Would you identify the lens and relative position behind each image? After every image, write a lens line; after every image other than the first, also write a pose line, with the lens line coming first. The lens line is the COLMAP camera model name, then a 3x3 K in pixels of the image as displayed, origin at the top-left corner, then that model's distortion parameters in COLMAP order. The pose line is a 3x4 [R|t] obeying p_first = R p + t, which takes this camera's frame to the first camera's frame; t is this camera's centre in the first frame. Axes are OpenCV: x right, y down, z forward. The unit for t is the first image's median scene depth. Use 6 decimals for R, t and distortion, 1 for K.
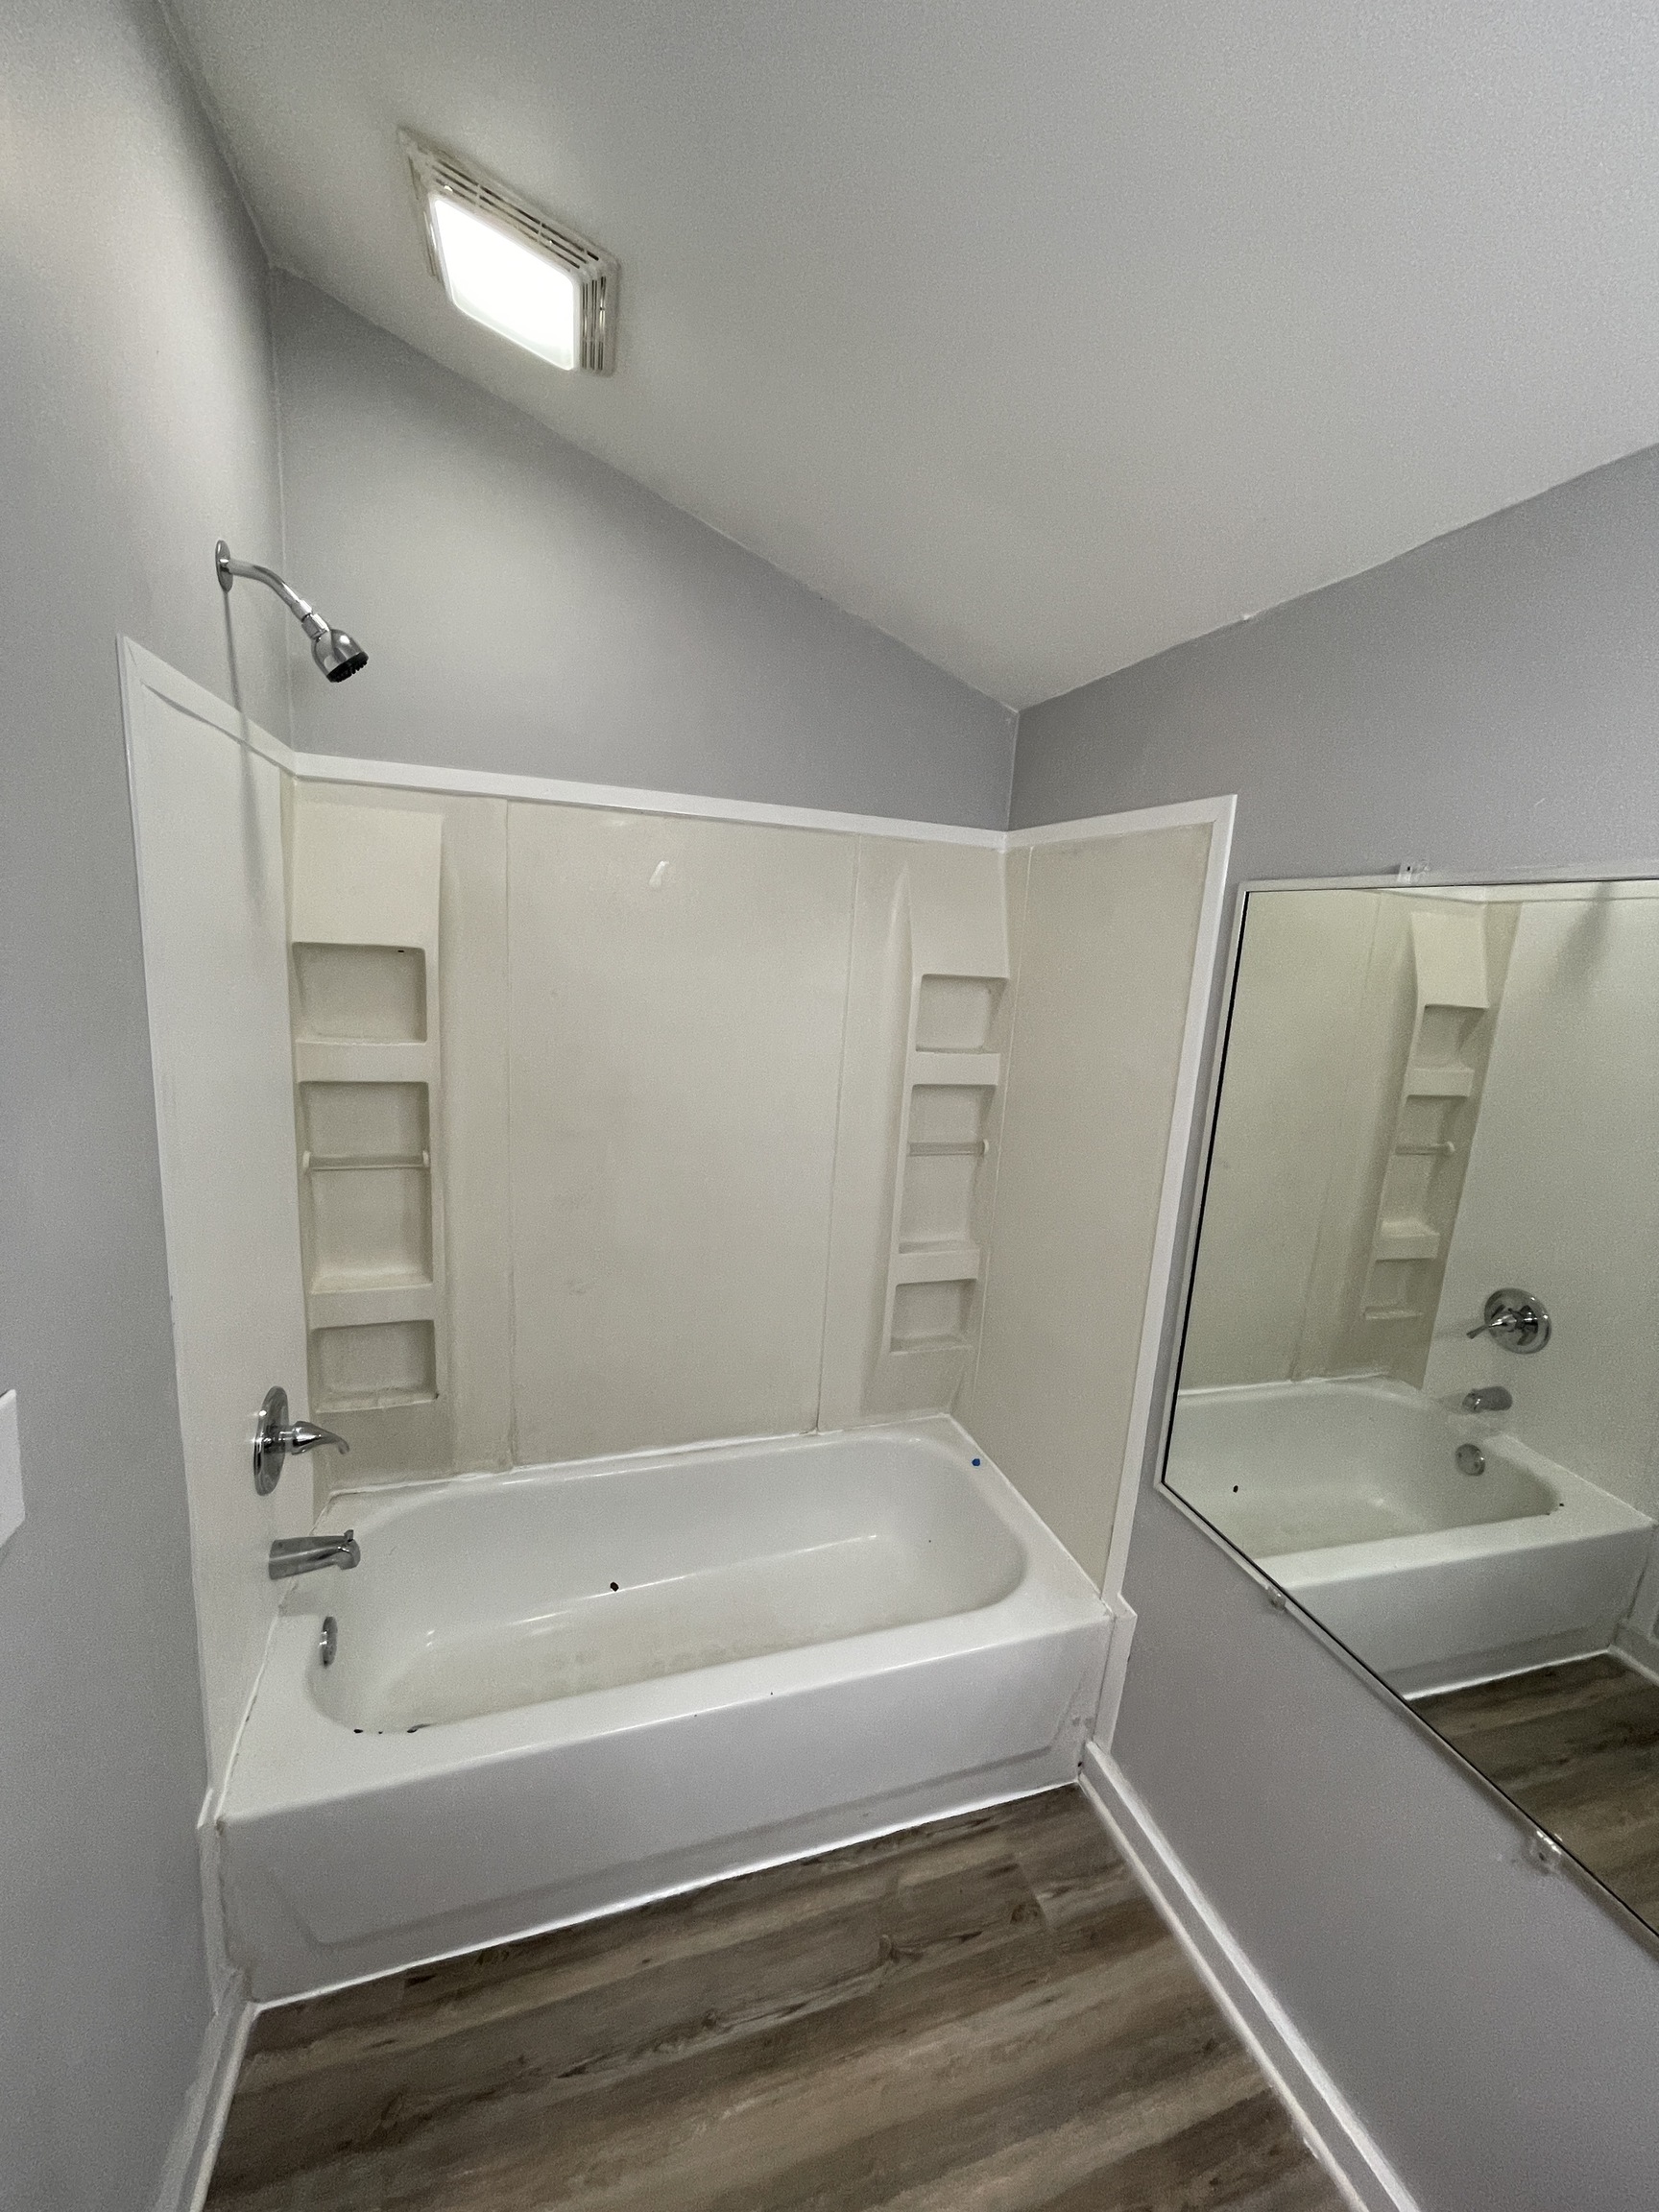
lens RADIAL K [[895.5, 0, 834.0], [0, 895.5, 1107.5], [0, 0, 1]] dist [0.008092, -0.000968]
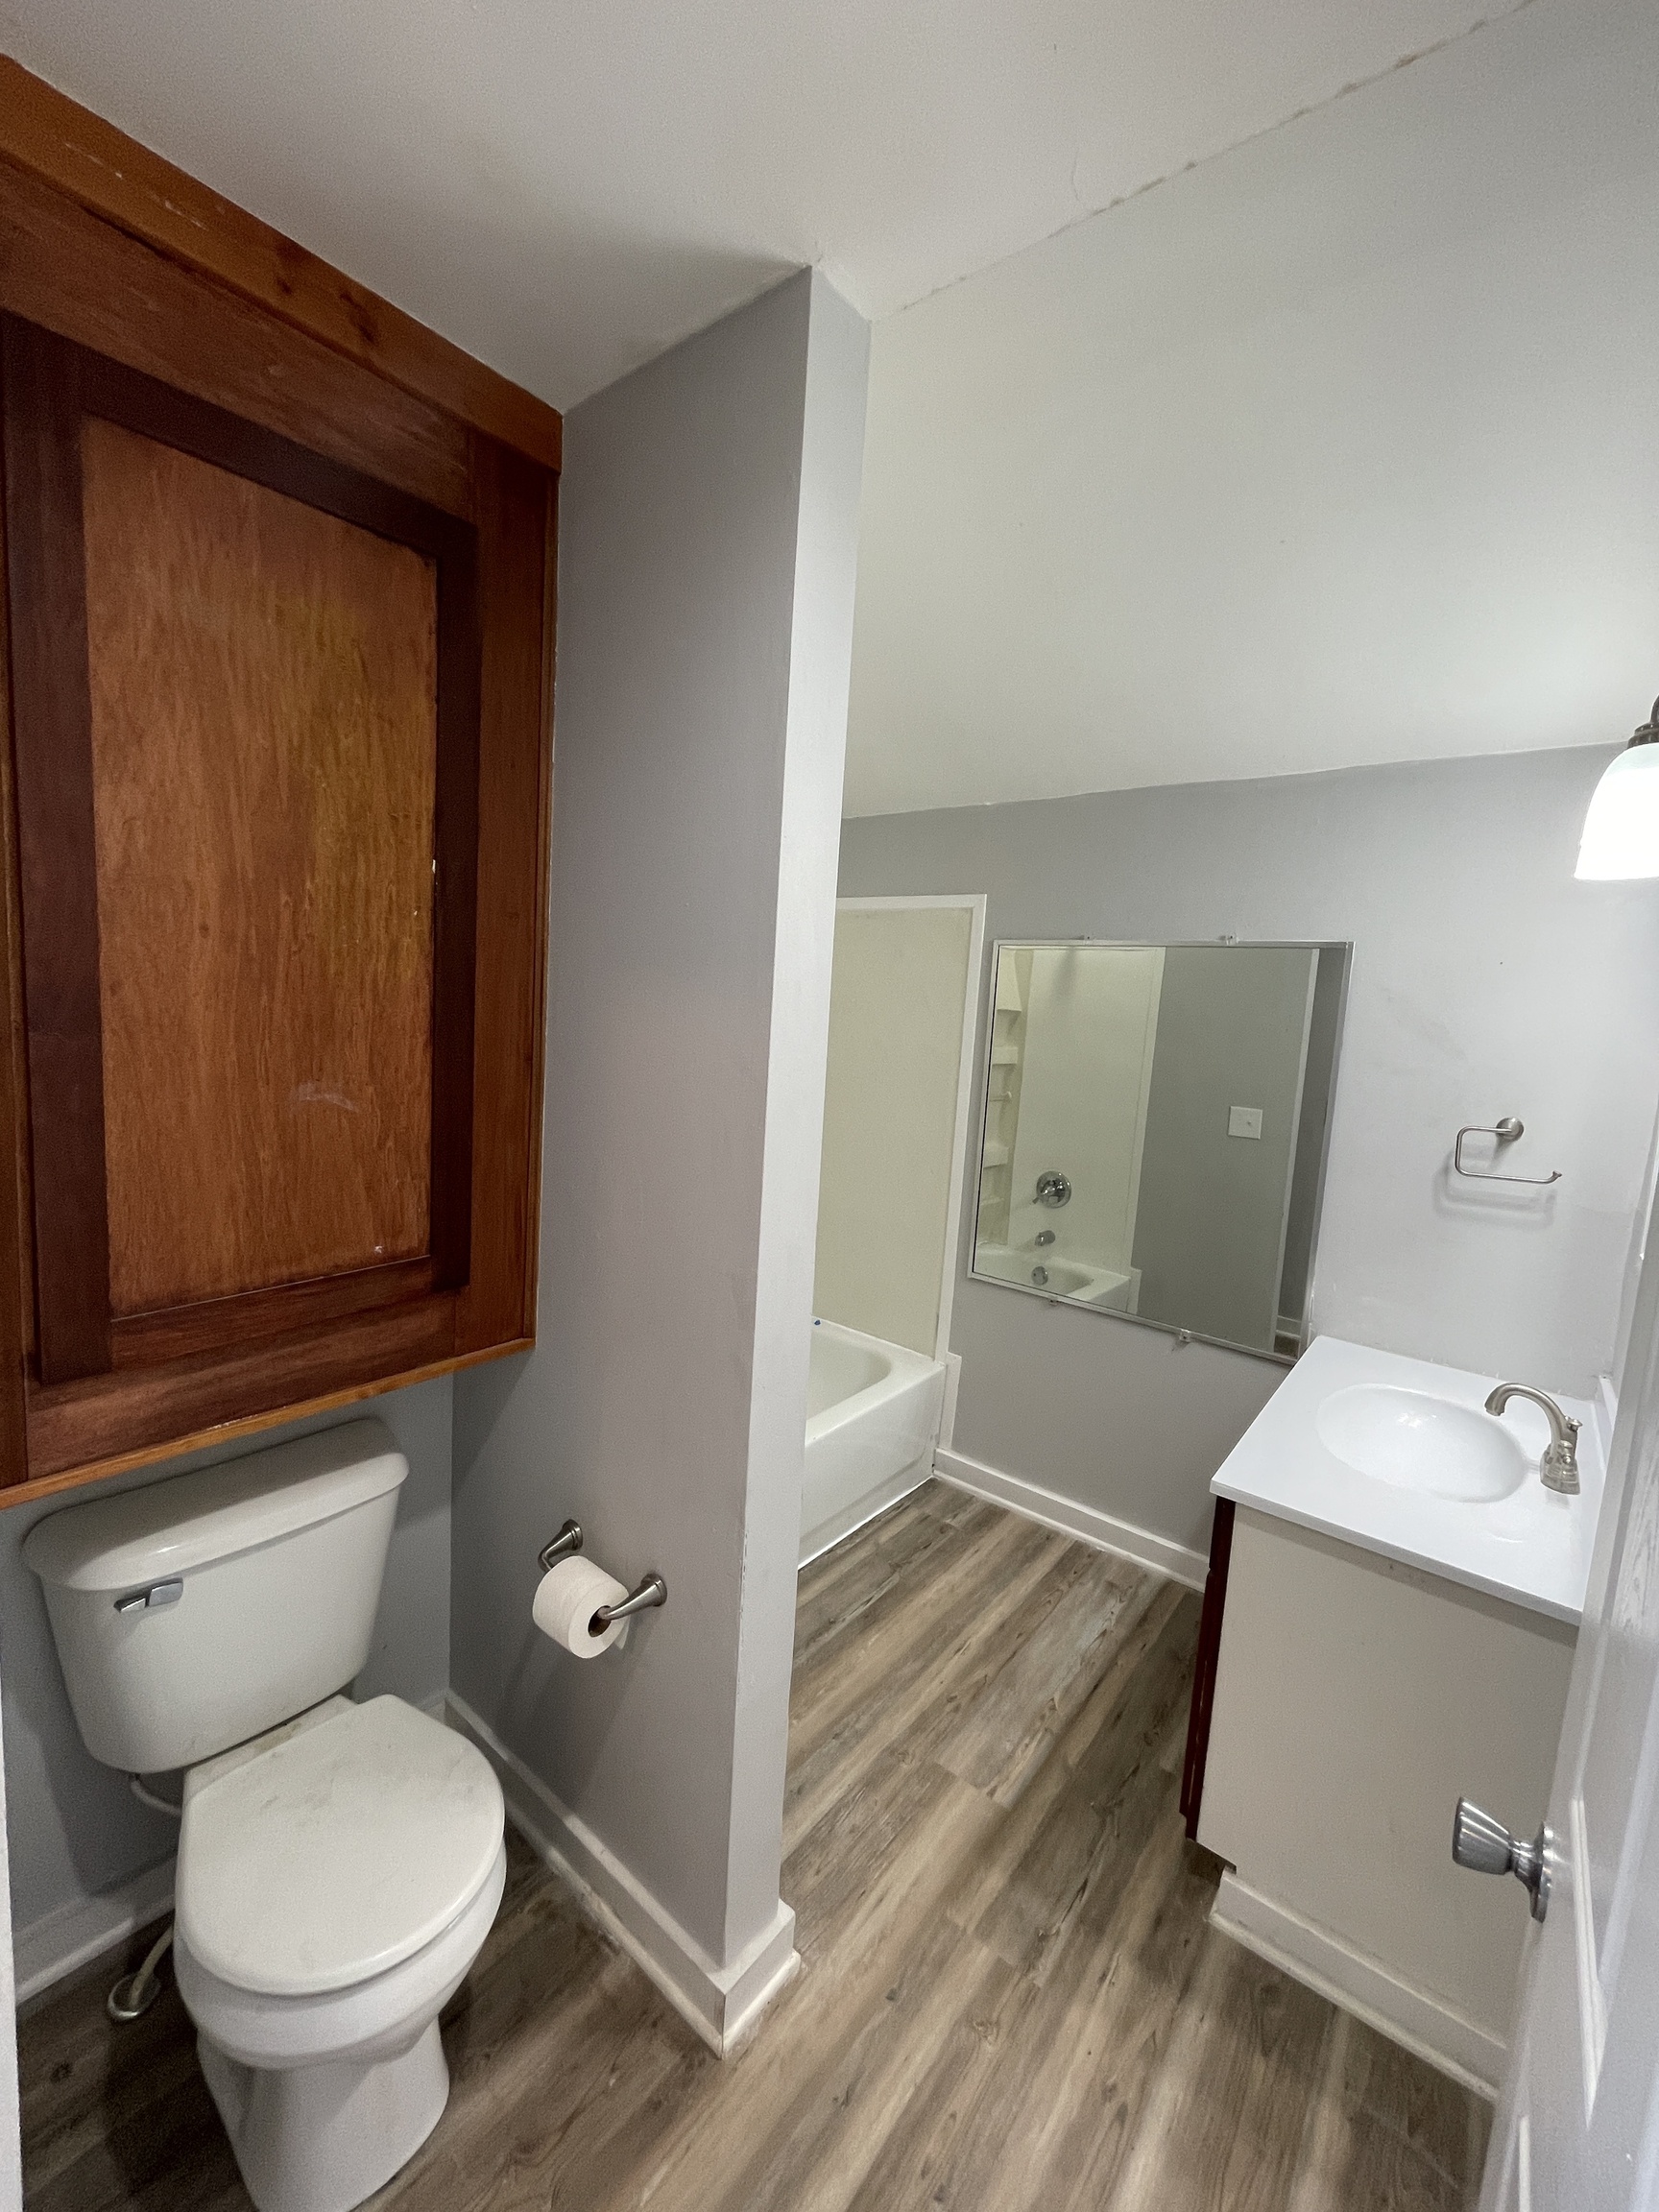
lens RADIAL K [[895.5, 0, 827.6], [0, 895.5, 1103.7], [0, 0, 1]] dist [0.008092, -0.000968]
pose [[0.842578, -0.078178, 0.532870, -0.759253], [0.100026, 0.994910, -0.012198, 0.074137], [-0.529204, 0.063579, 0.846109, -0.354888]]
